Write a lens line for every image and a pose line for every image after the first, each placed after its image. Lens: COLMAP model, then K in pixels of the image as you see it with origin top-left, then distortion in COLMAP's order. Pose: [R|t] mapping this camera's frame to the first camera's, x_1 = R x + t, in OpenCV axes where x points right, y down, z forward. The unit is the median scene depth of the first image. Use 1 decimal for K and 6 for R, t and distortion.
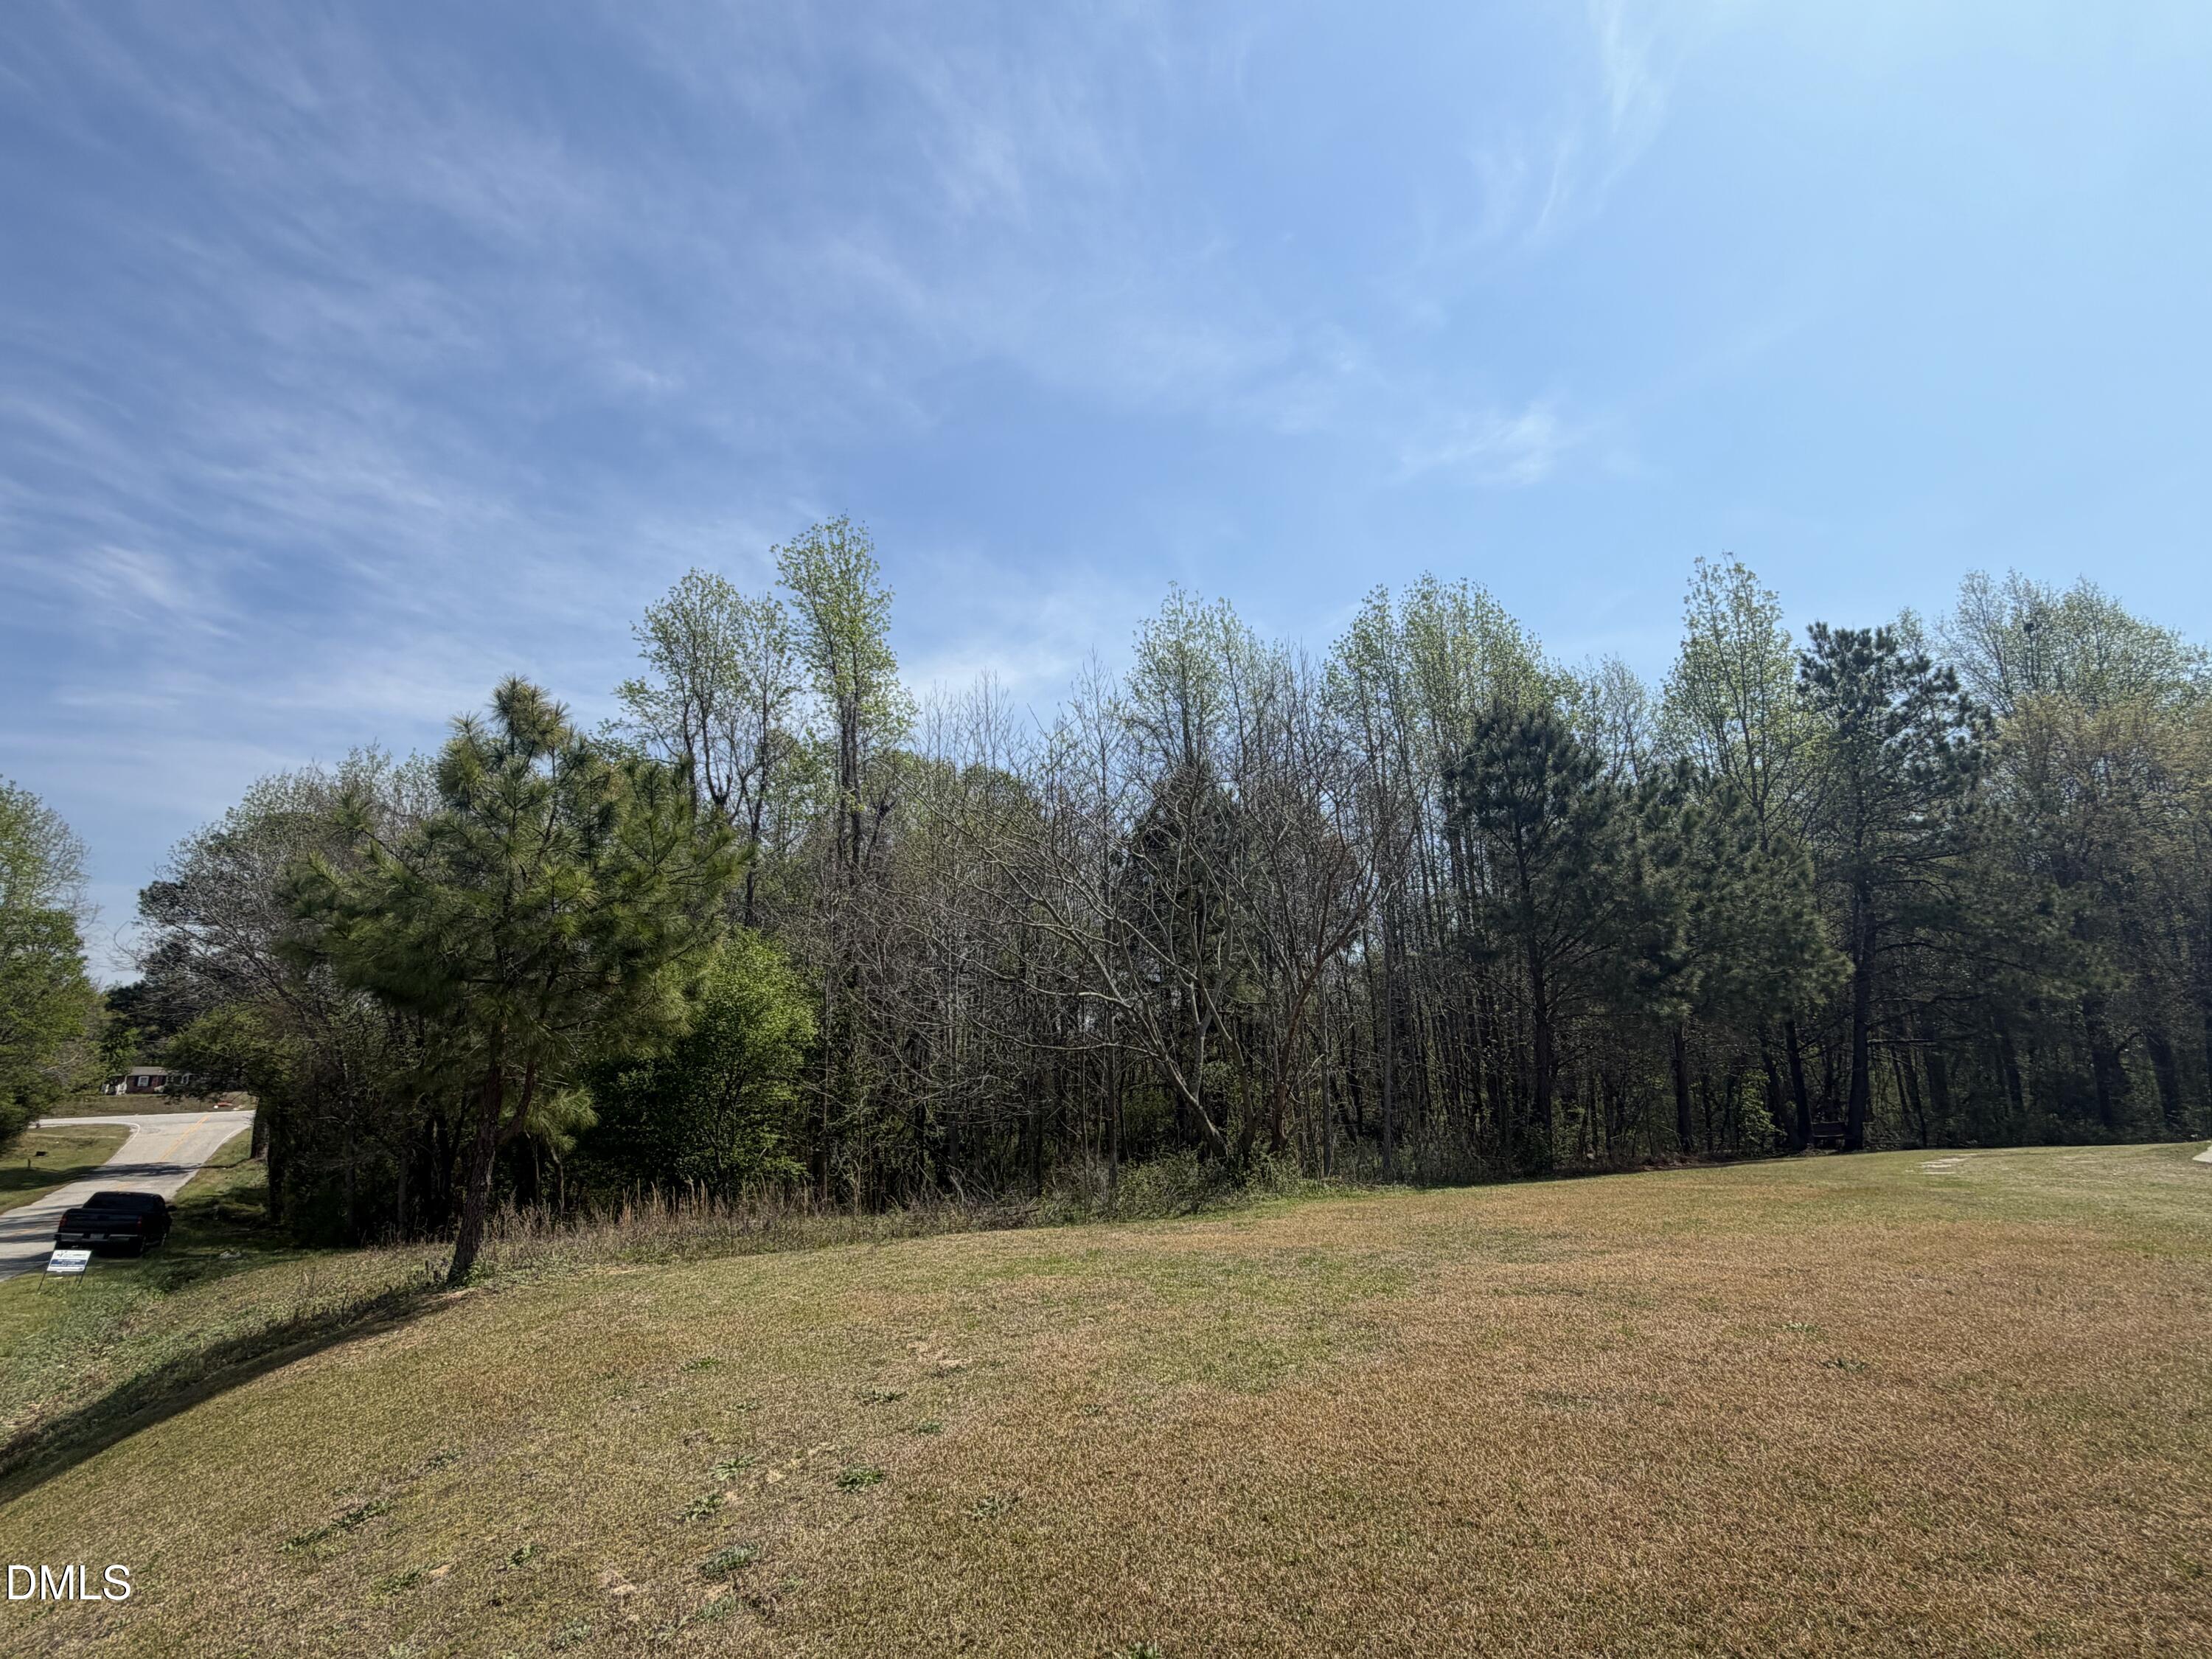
lens RADIAL K [[1059.1, 0, 1106.0], [0, 1059.1, 829.5], [0, 0, 1]] dist [0.002762, 0.000564]
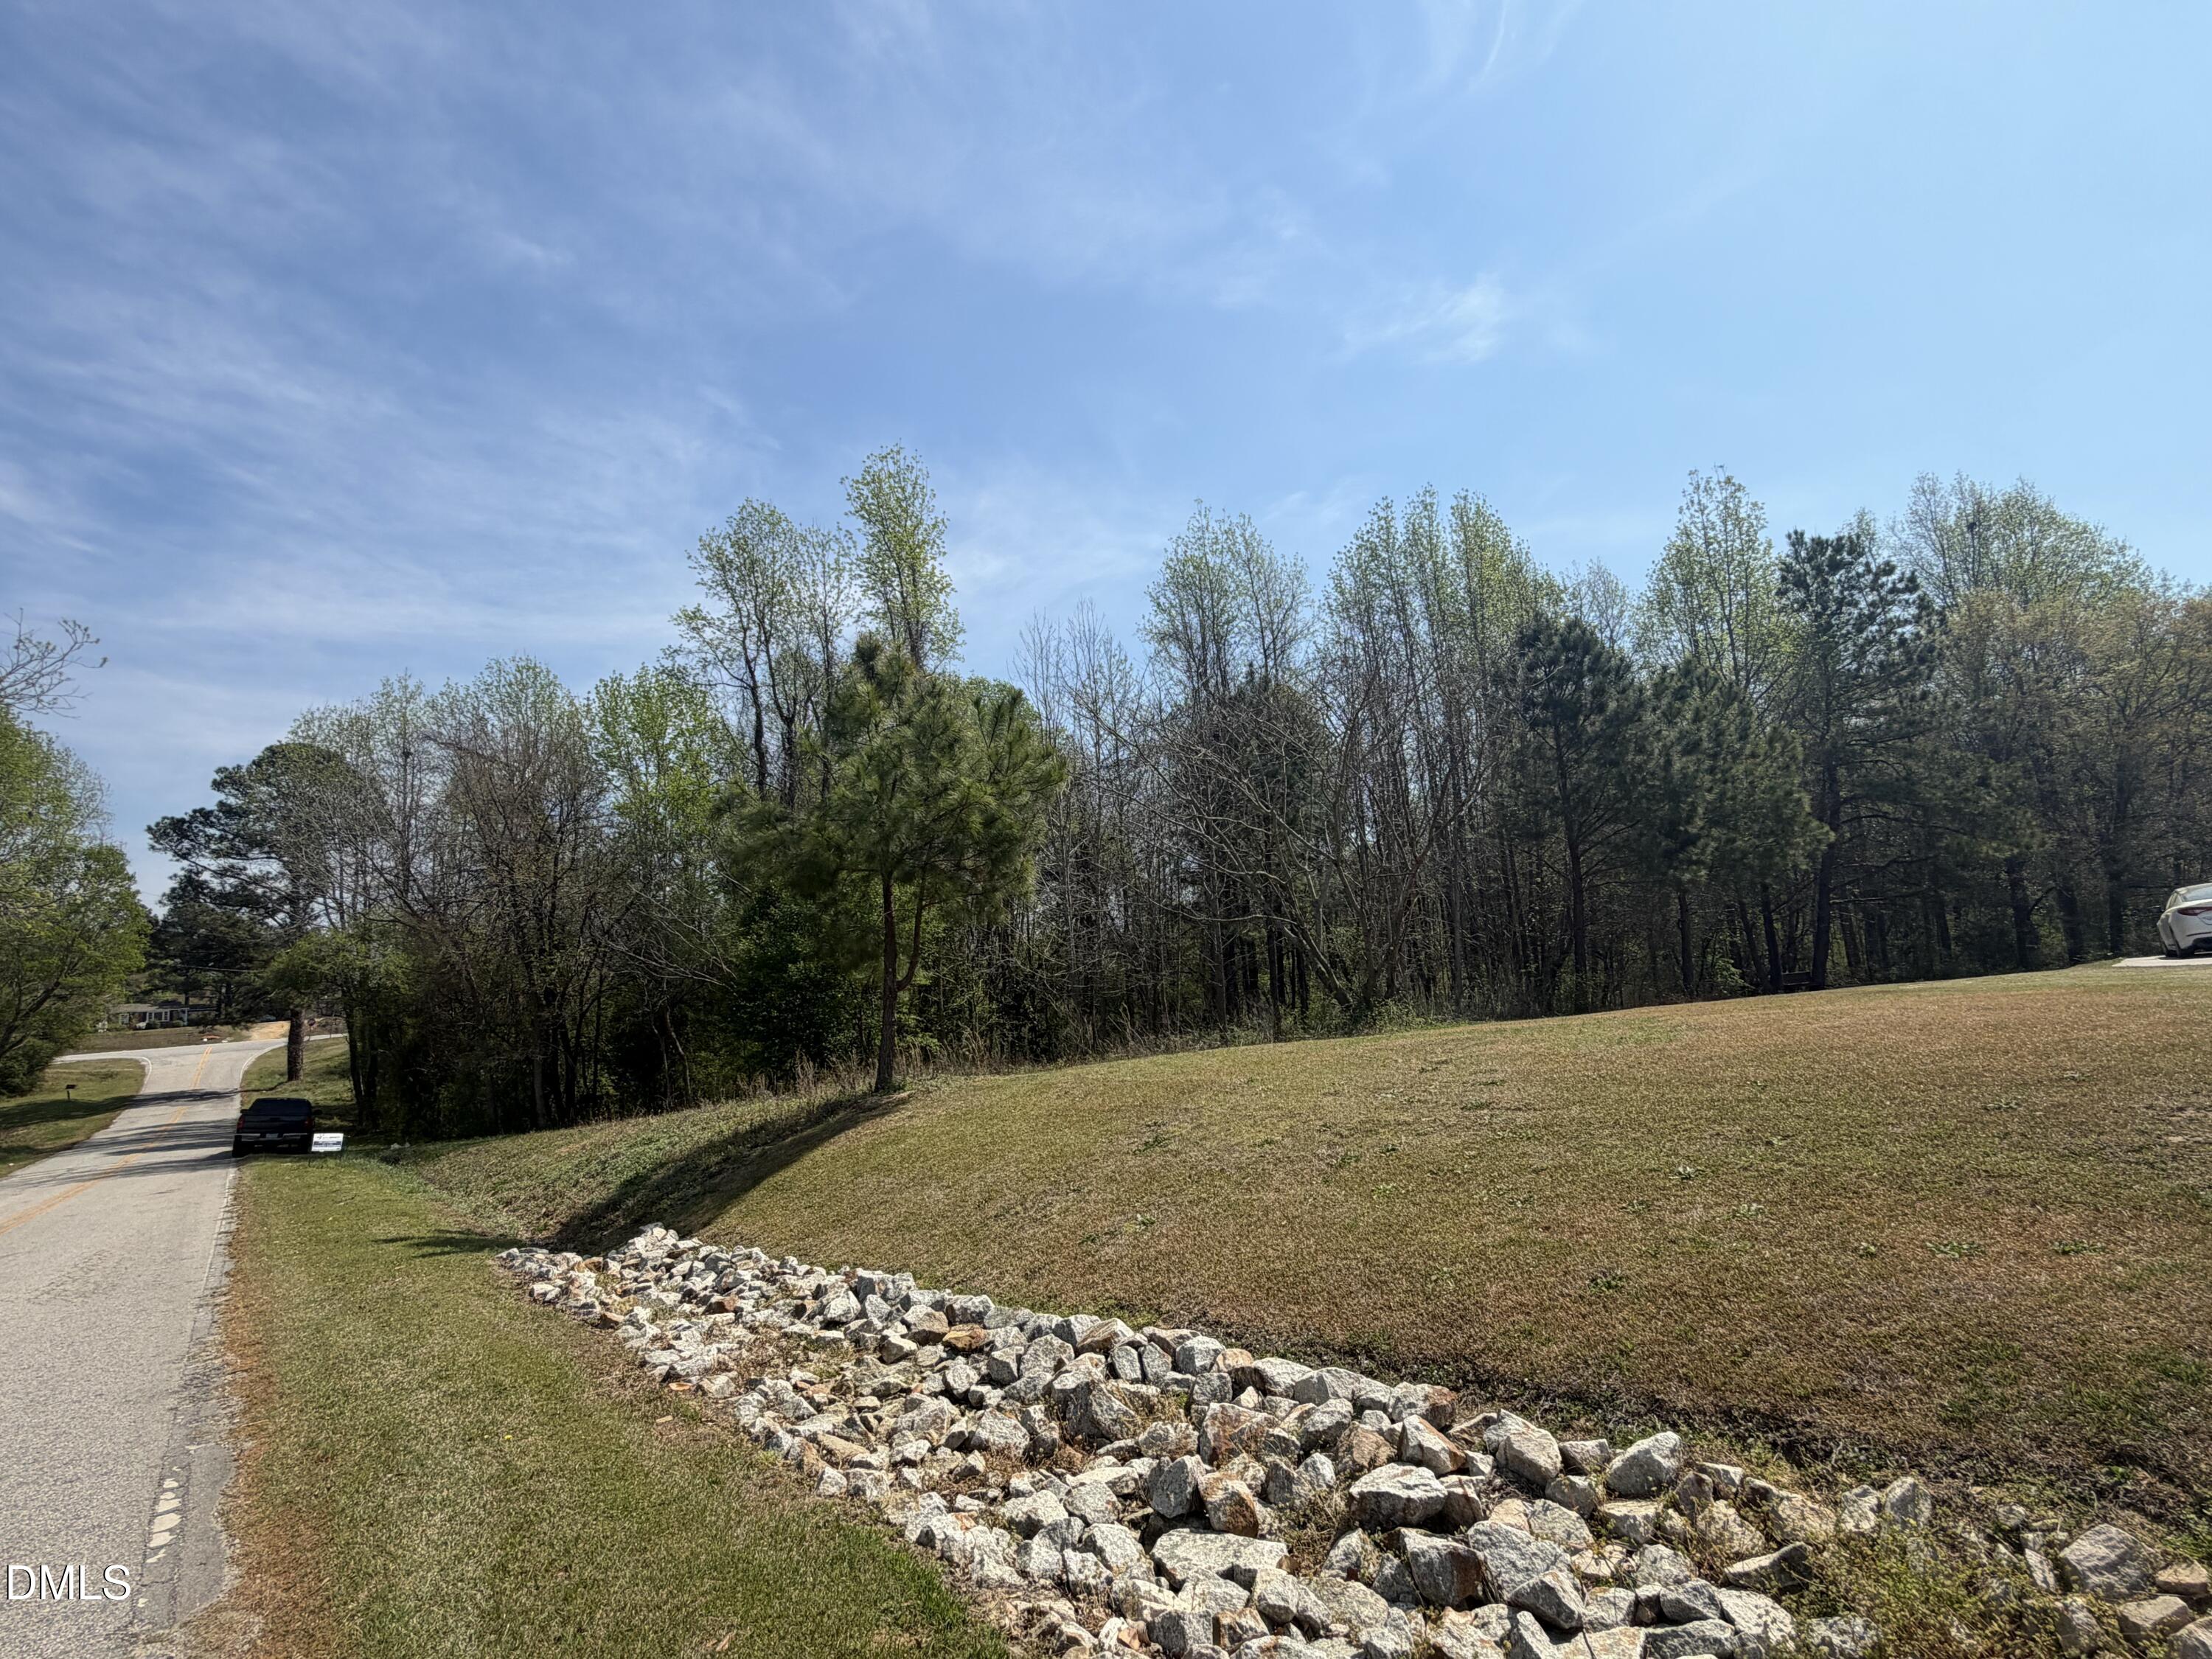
lens RADIAL K [[1059.1, 0, 1106.0], [0, 1059.1, 829.5], [0, 0, 1]] dist [0.002762, 0.000564]
pose [[0.998263, -0.033876, 0.048193, -0.110386], [0.029498, 0.995611, 0.088816, -0.003844], [-0.050990, -0.087240, 0.994882, -0.090890]]
